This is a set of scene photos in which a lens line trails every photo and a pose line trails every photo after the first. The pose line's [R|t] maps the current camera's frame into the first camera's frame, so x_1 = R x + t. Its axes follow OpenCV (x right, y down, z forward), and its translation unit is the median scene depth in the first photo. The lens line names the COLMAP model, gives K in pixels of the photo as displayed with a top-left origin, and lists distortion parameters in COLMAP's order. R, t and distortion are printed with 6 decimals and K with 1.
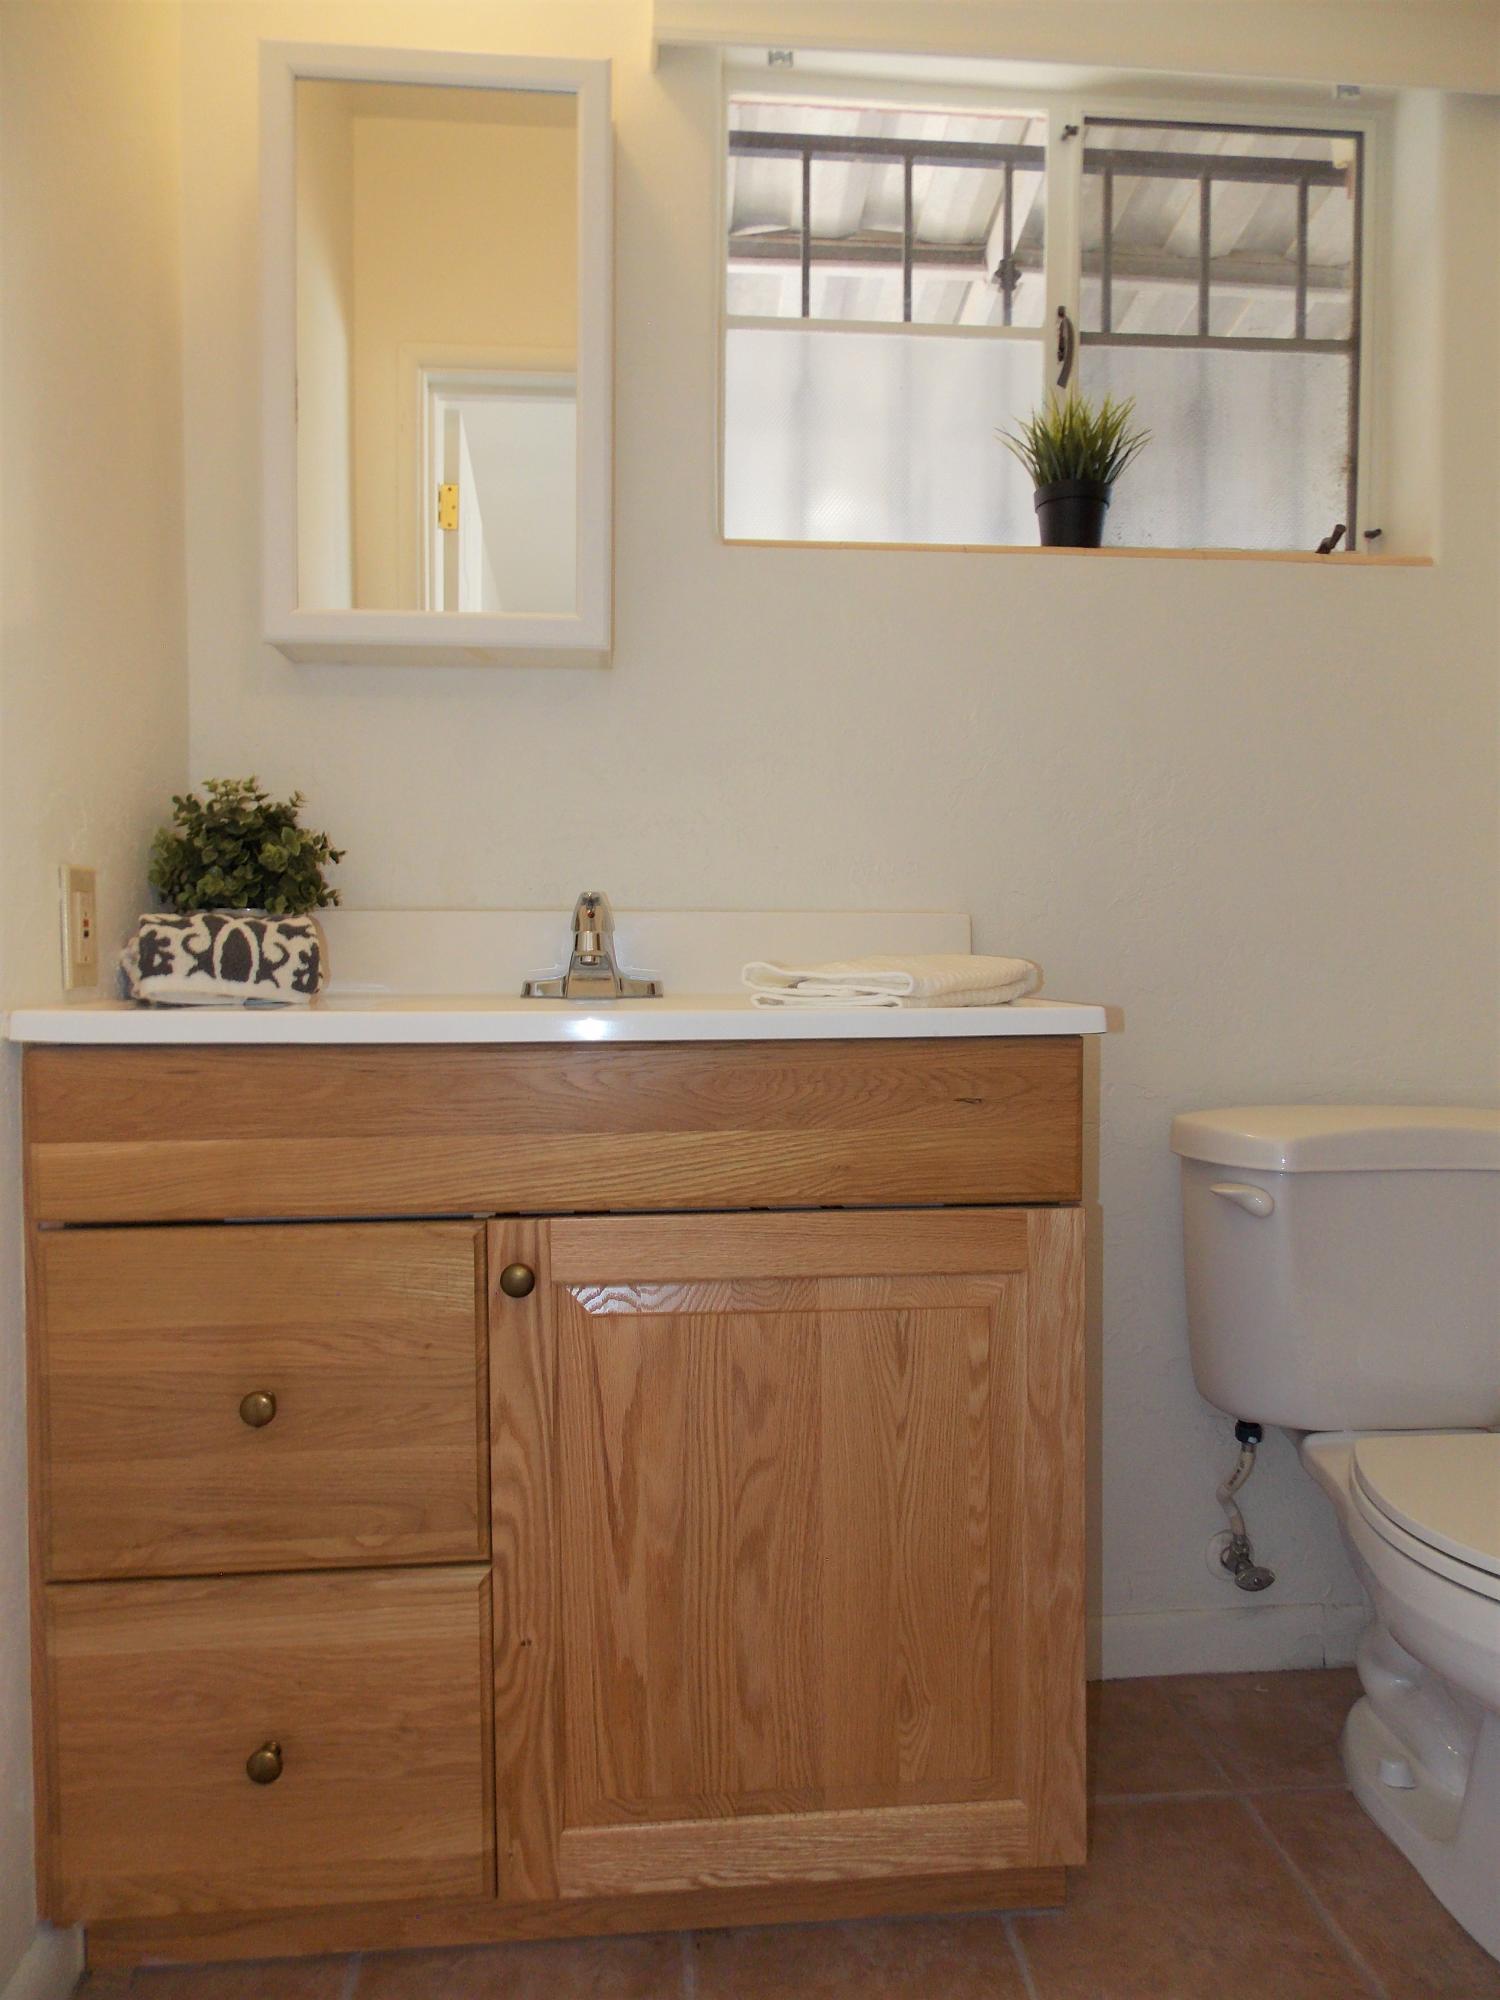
lens RADIAL K [[1324.0, 0, 743.1], [0, 1324.0, 1005.5], [0, 0, 1]] dist [0.012876, -0.015173]
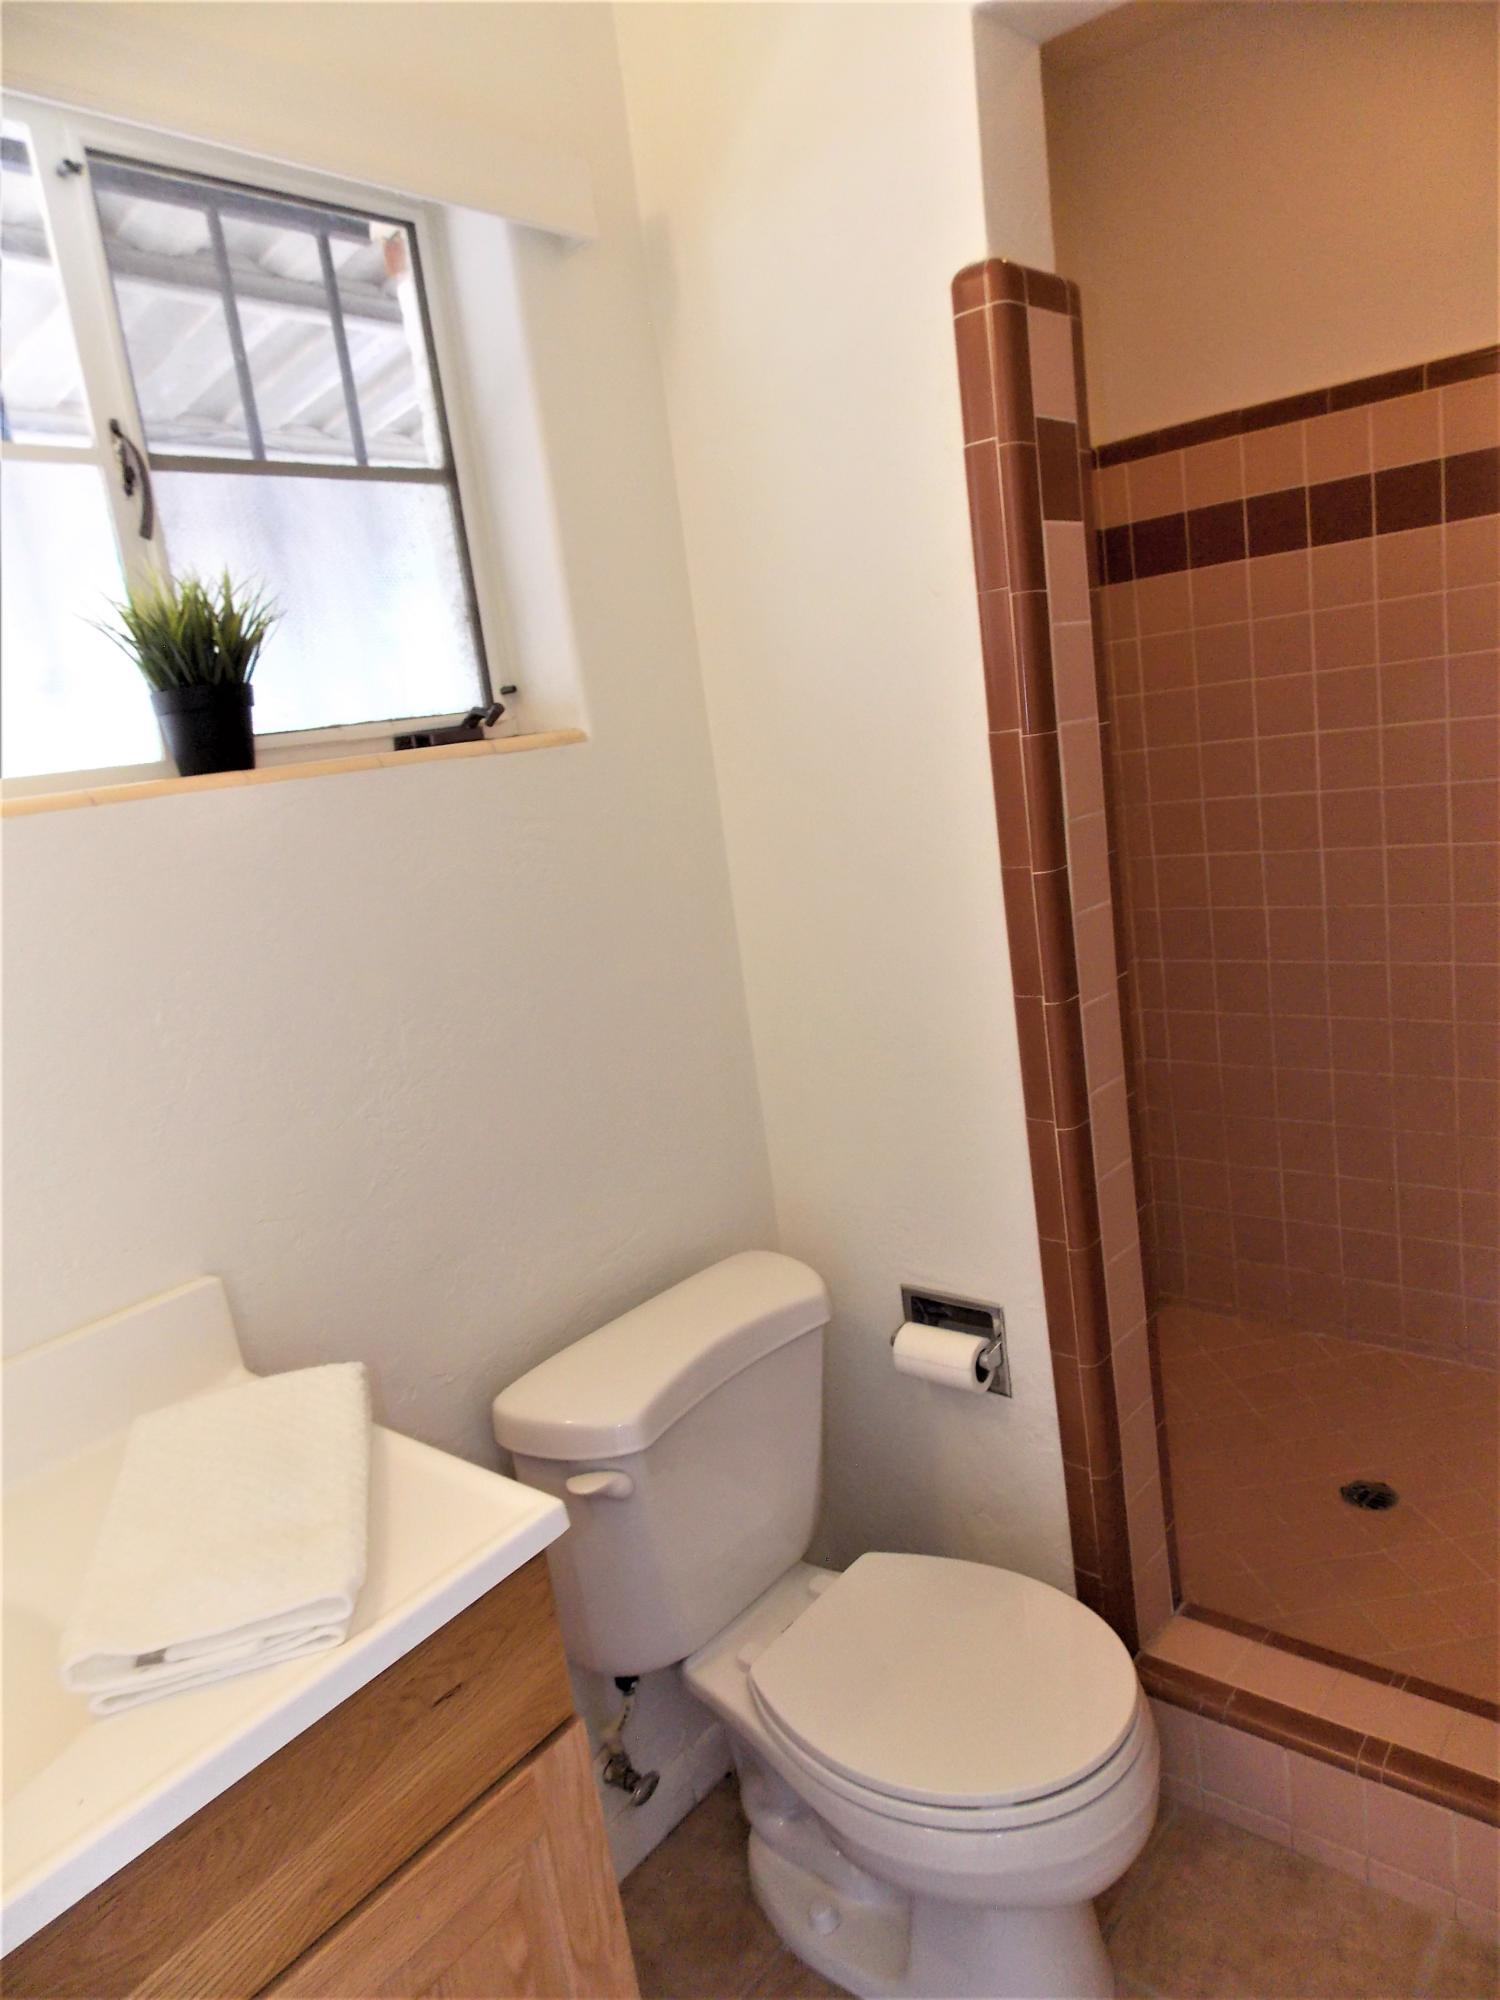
lens RADIAL K [[1324.0, 0, 755.7], [0, 1324.0, 999.5], [0, 0, 1]] dist [0.012876, -0.015173]
pose [[0.692522, -0.237594, 0.681148, -0.102268], [0.153093, 0.971104, 0.183085, -0.325210], [-0.704966, -0.022512, 0.708884, 0.241251]]
